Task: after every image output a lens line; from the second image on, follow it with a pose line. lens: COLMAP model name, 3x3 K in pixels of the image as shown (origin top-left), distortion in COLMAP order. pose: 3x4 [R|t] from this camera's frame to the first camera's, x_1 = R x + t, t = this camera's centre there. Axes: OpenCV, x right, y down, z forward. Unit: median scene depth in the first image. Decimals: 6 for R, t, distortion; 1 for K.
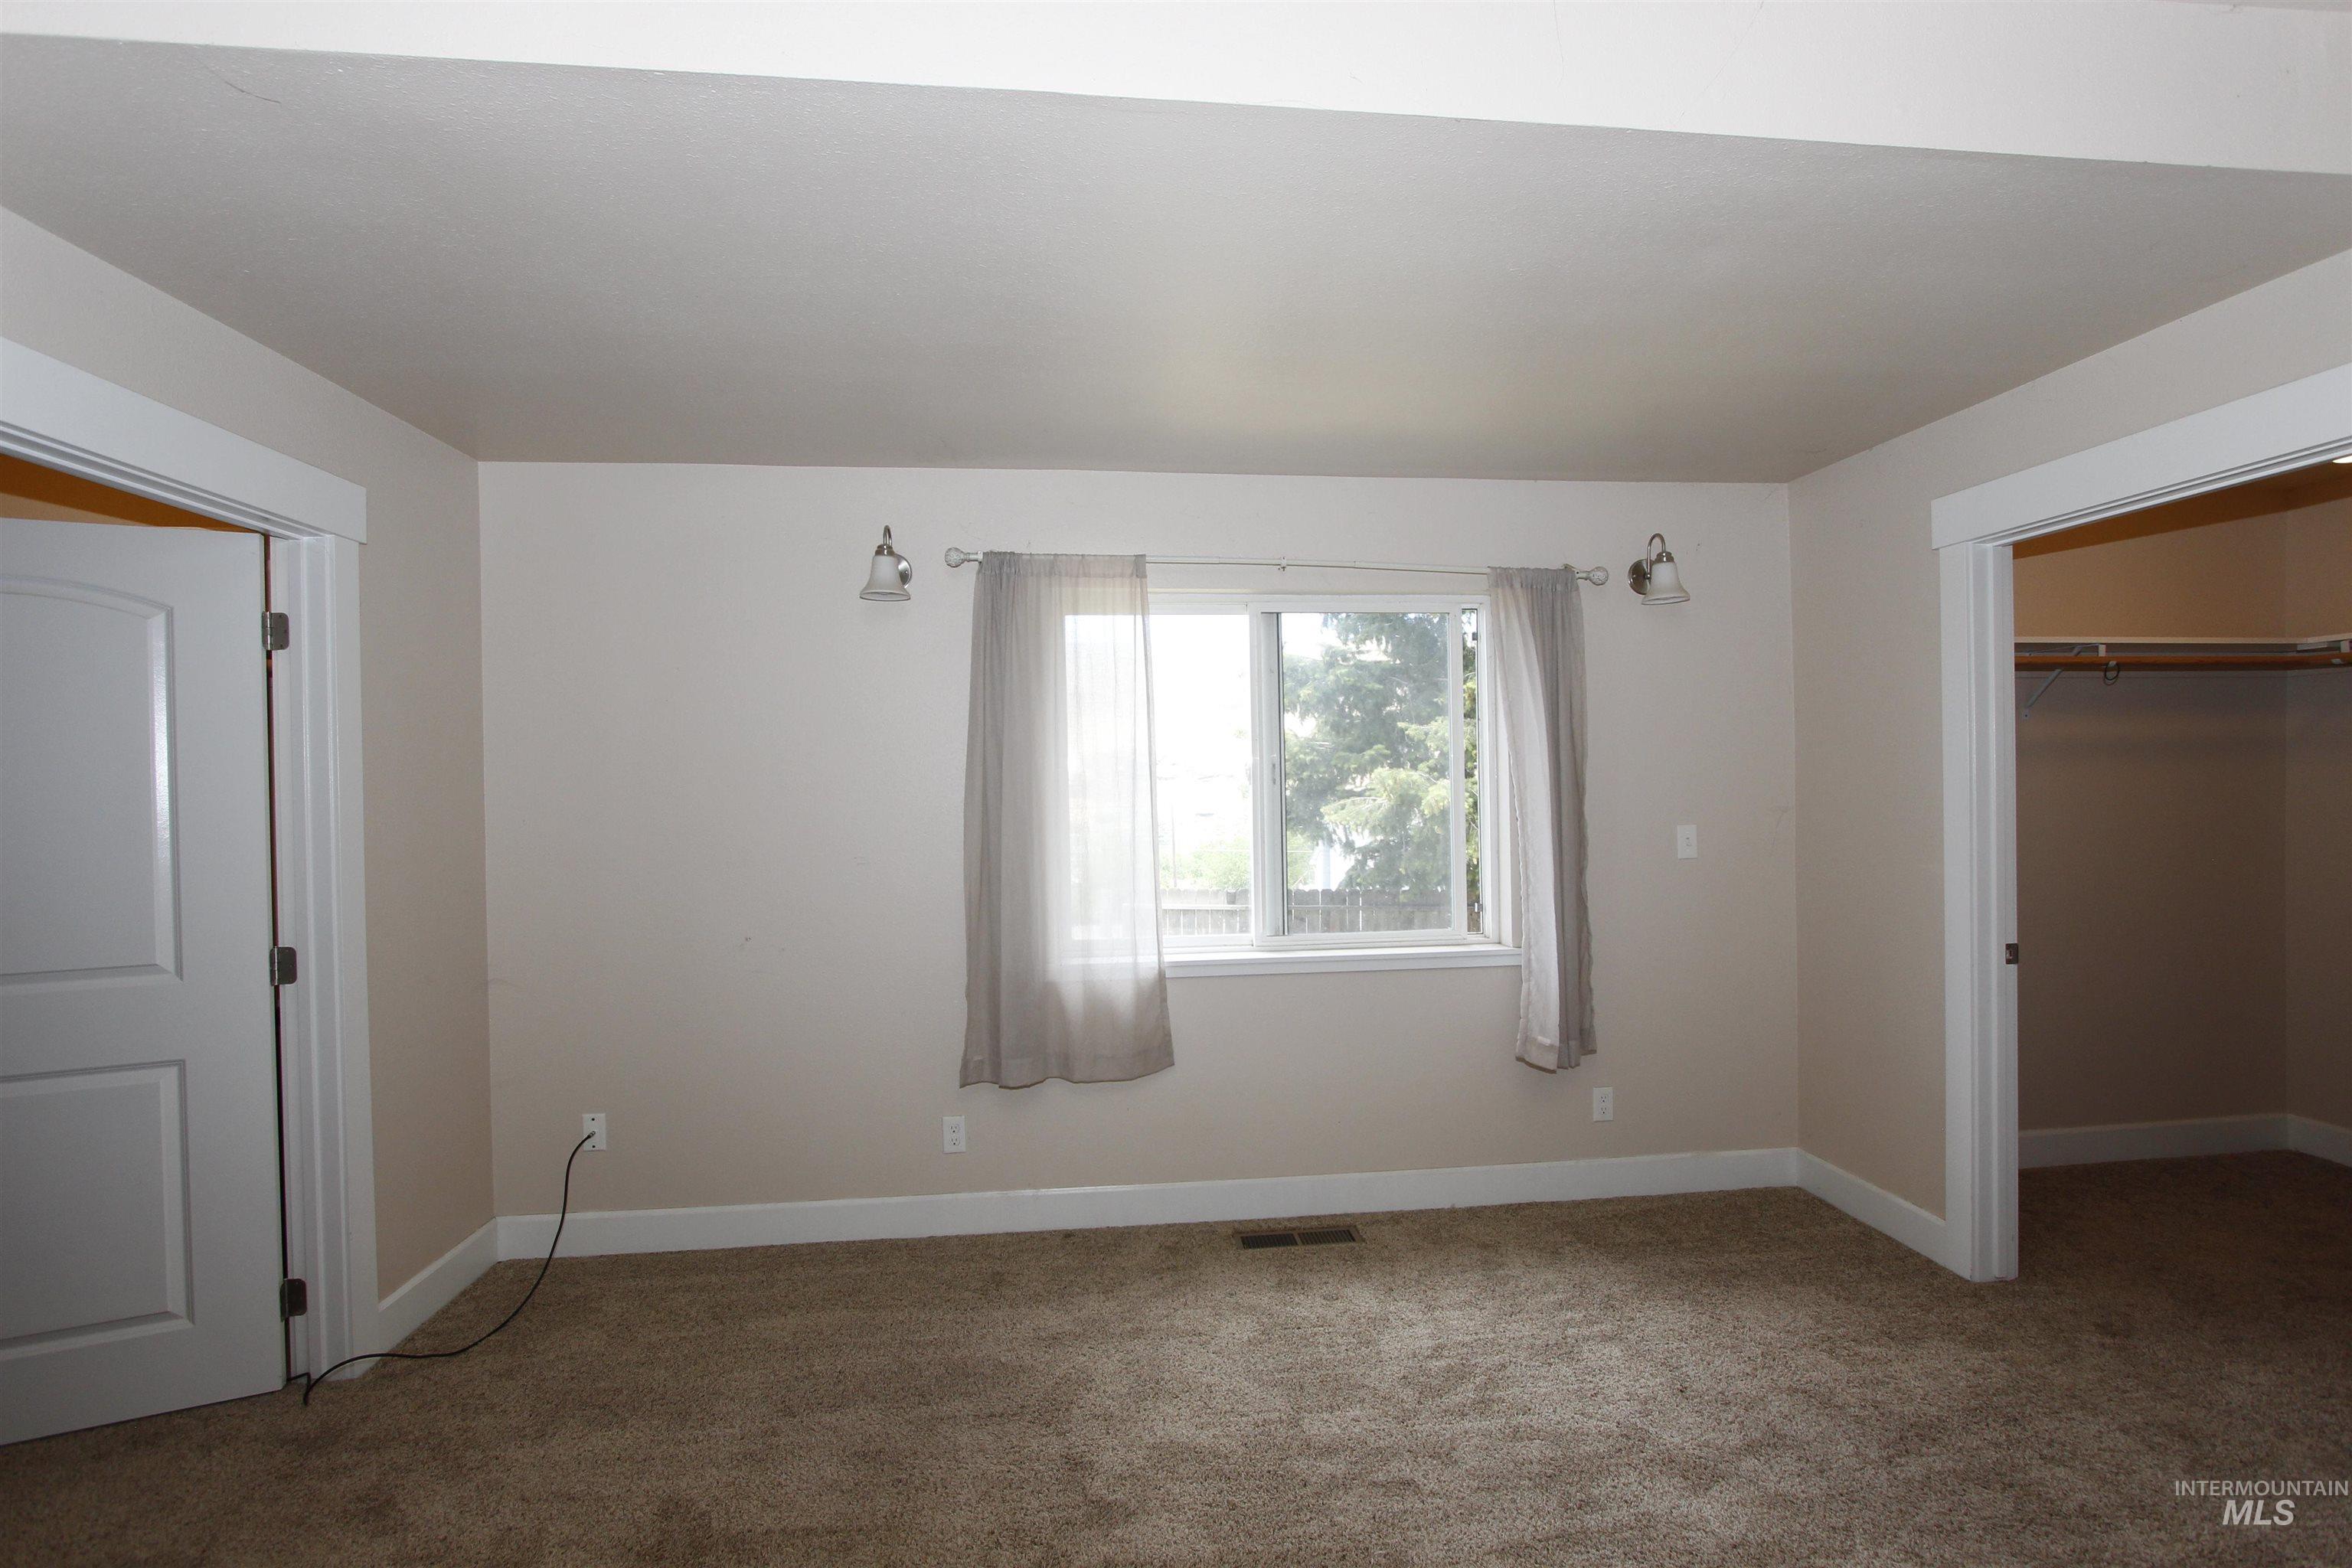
lens RADIAL K [[1083.0, 0, 1192.8], [0, 1083.0, 780.6], [0, 0, 1]] dist [-0.018280, 0.003613]
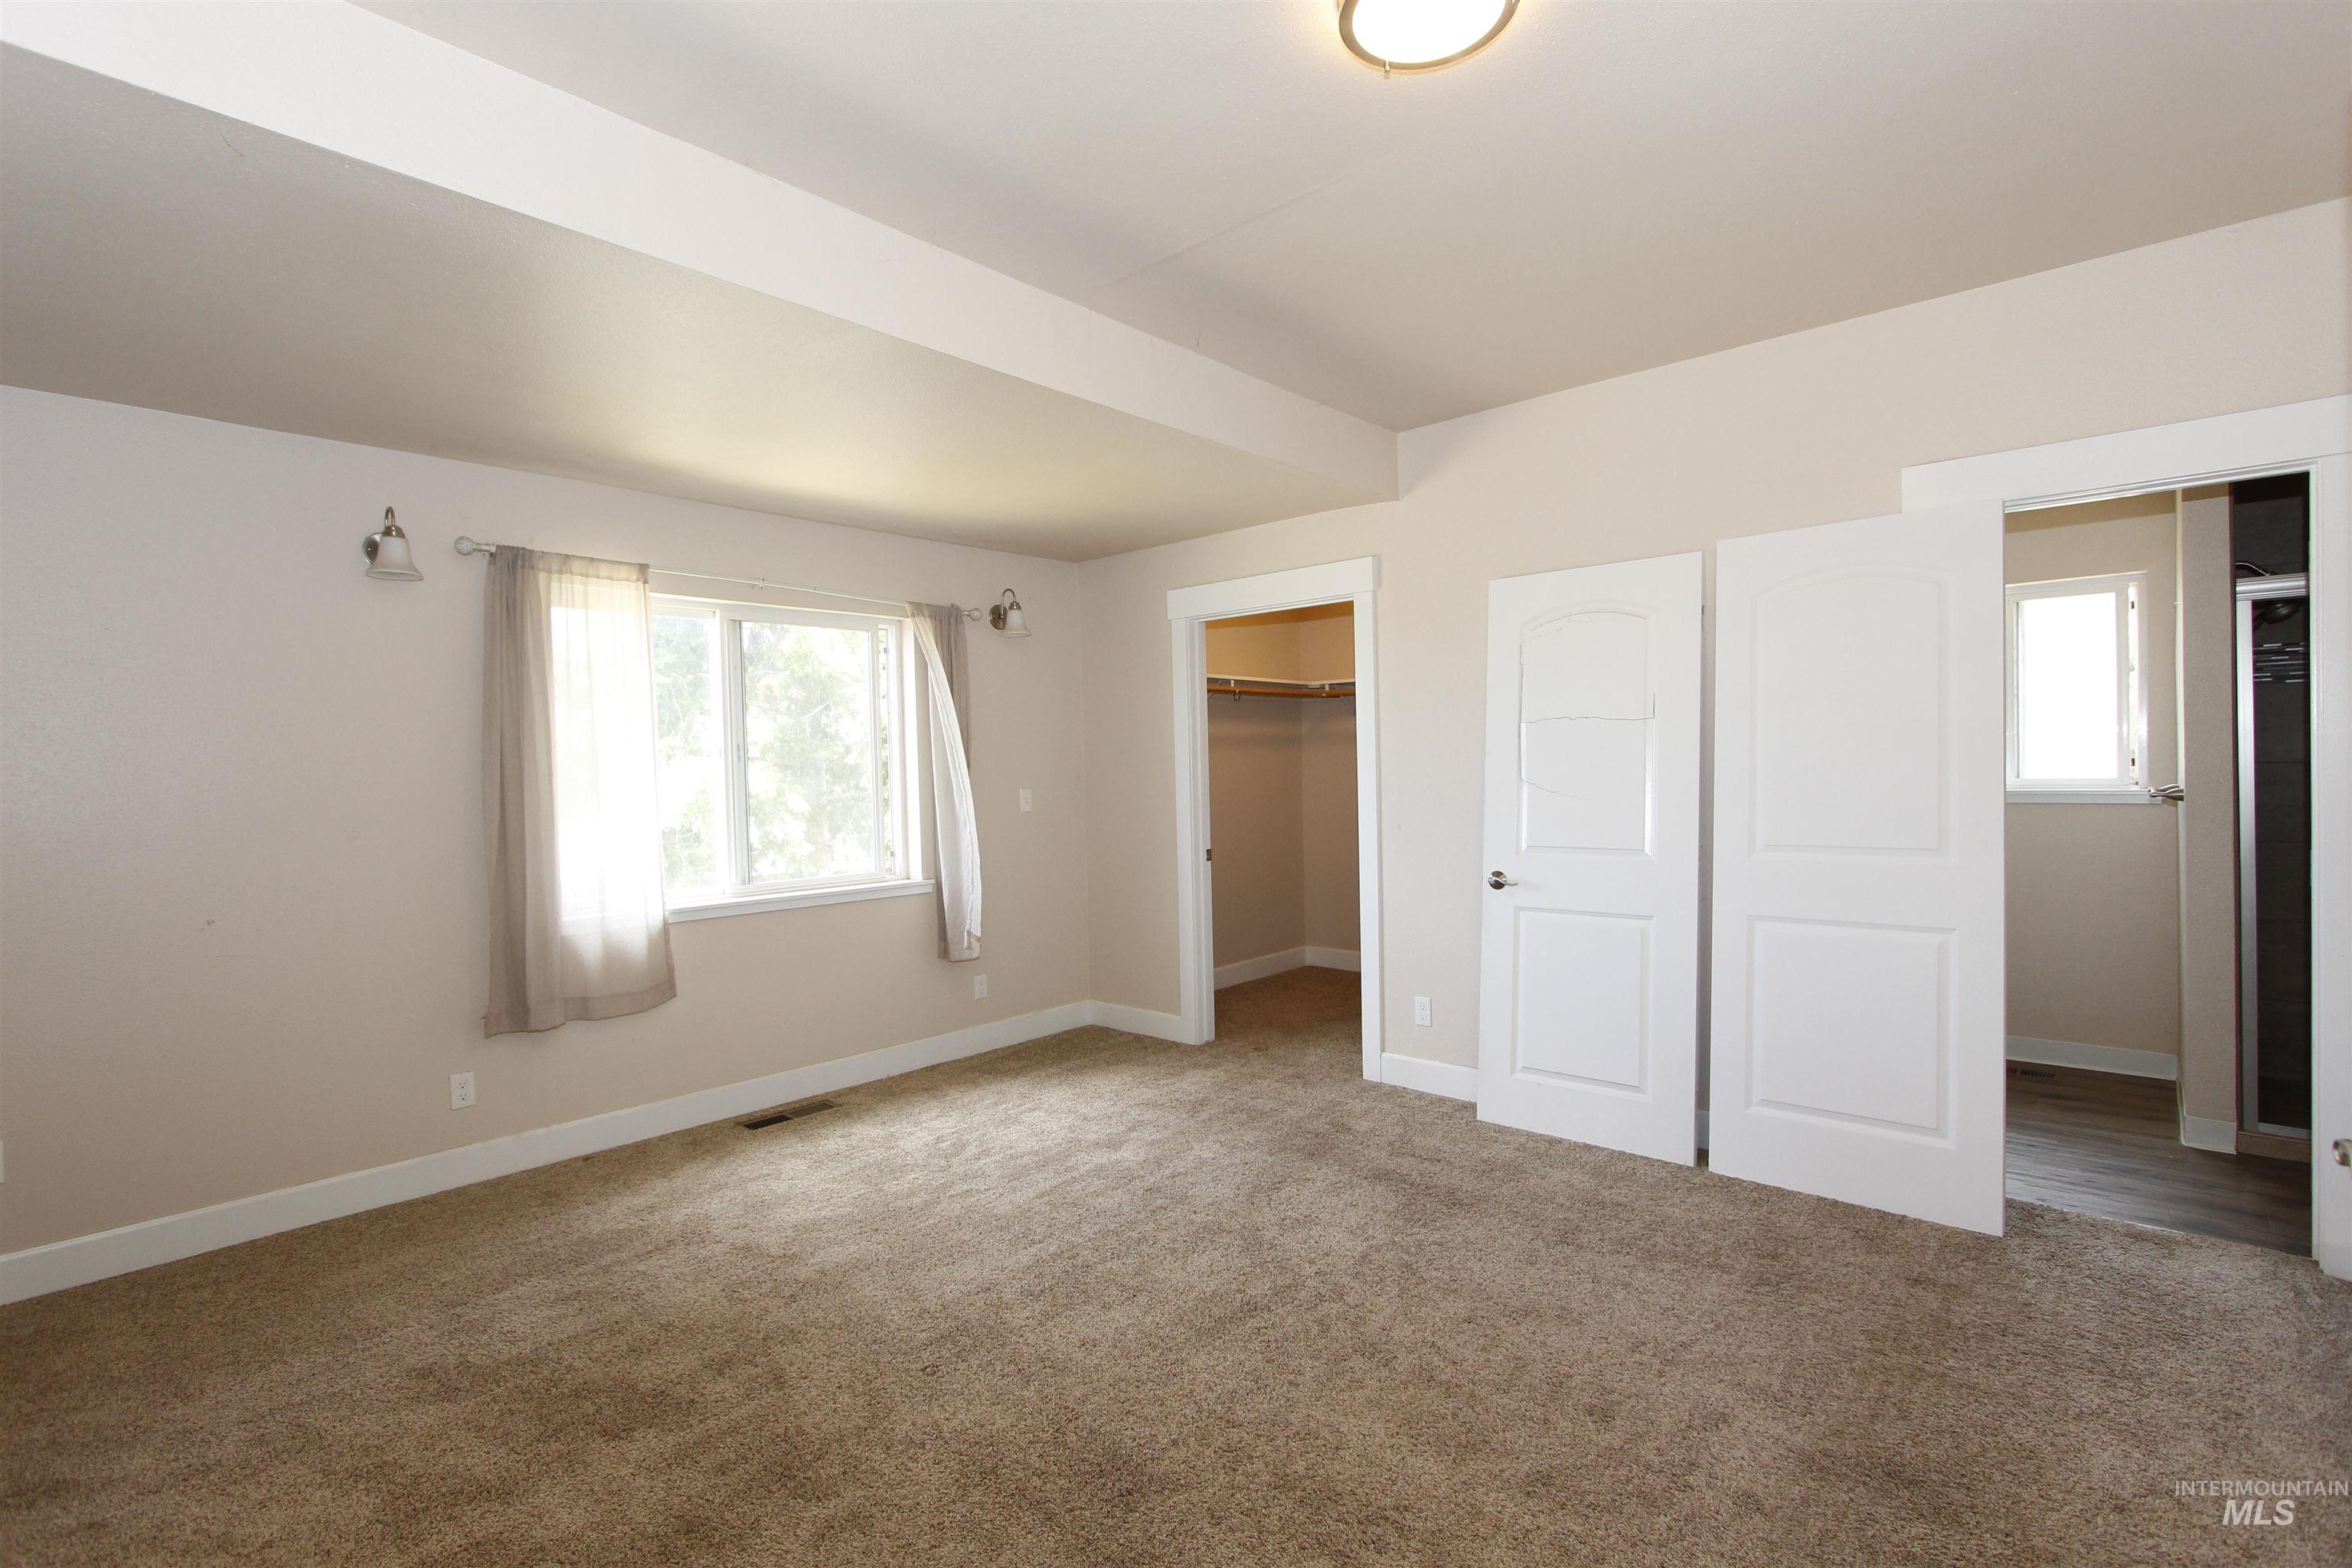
lens RADIAL K [[1083.0, 0, 1189.6], [0, 1083.0, 773.3], [0, 0, 1]] dist [-0.018280, 0.003613]
pose [[0.741232, -0.006878, 0.671213, -0.432821], [0.010292, 0.999946, -0.001119, 0.027889], [-0.671170, 0.007737, 0.741263, -0.282179]]
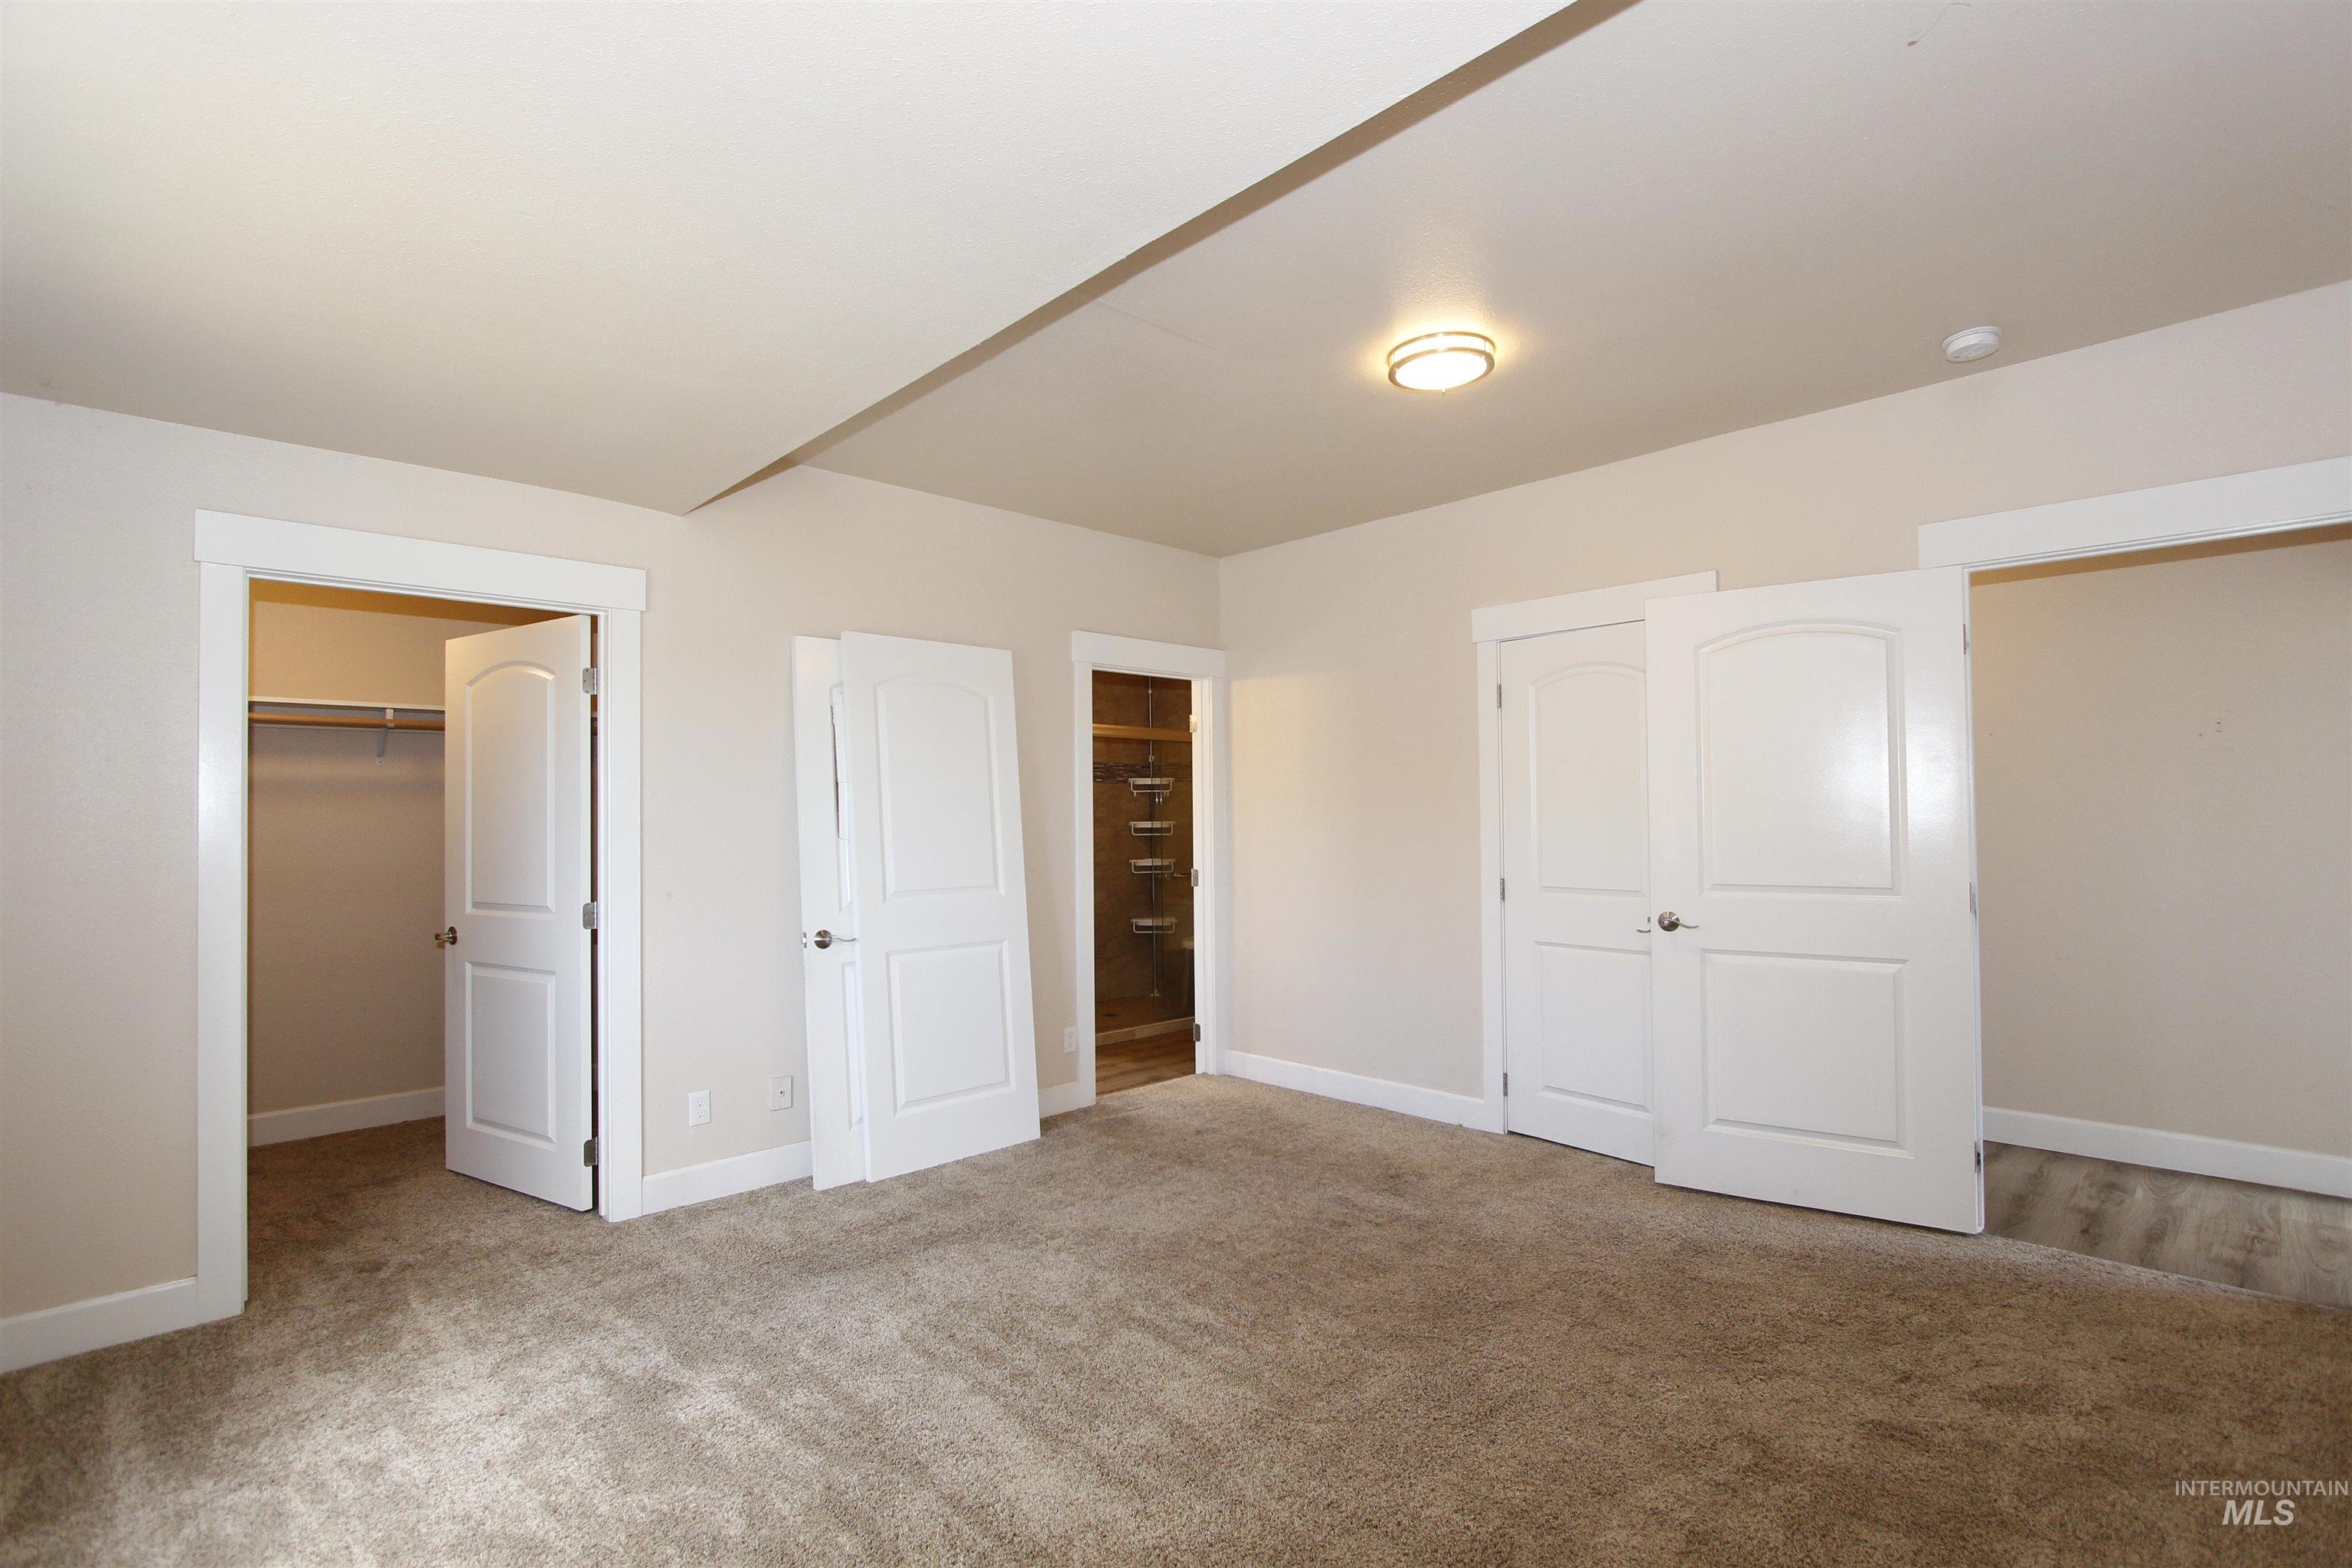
lens RADIAL K [[1083.0, 0, 1177.3], [0, 1083.0, 791.0], [0, 0, 1]] dist [-0.018280, 0.003613]
pose [[-0.593387, 0.037487, 0.804044, -0.577649], [0.023942, 0.999295, -0.028921, 0.029185], [-0.804561, 0.002089, -0.593866, 0.857656]]
